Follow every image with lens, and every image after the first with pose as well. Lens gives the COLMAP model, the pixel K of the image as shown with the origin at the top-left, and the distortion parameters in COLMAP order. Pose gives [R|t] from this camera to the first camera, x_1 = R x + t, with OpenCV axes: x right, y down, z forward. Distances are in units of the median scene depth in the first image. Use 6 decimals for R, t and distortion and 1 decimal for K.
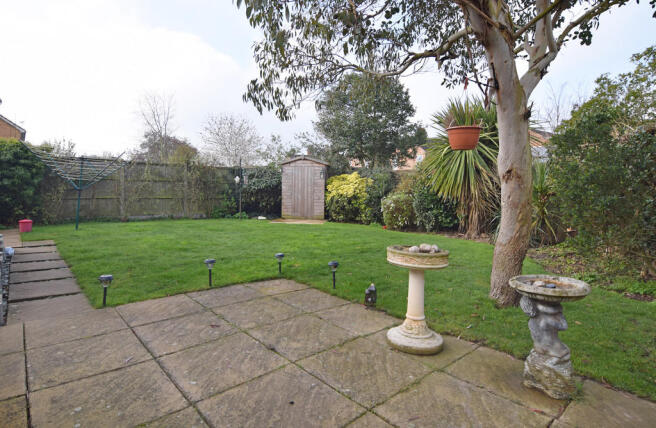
lens RADIAL K [[346.7, 0, 327.8], [0, 346.7, 213.4], [0, 0, 1]] dist [0.000907, 0.000121]
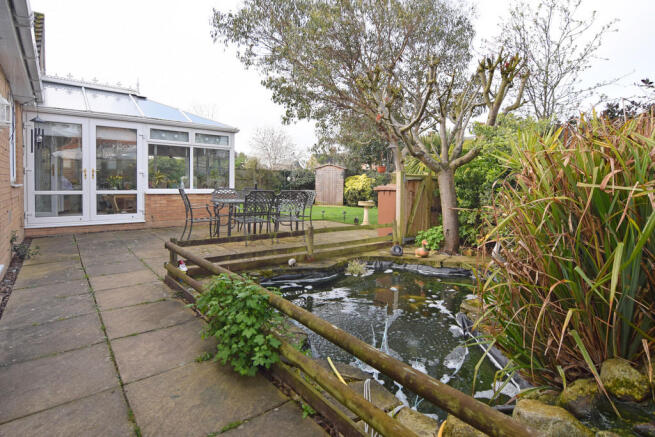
lens RADIAL K [[340.0, 0, 327.7], [0, 340.0, 217.8], [0, 0, 1]] dist [-0.000794, -0.000025]
pose [[0.998177, 0.011894, -0.059175, 0.010786], [-0.010401, 0.999621, 0.025485, 0.035099], [0.059456, -0.024823, 0.997922, -0.486853]]
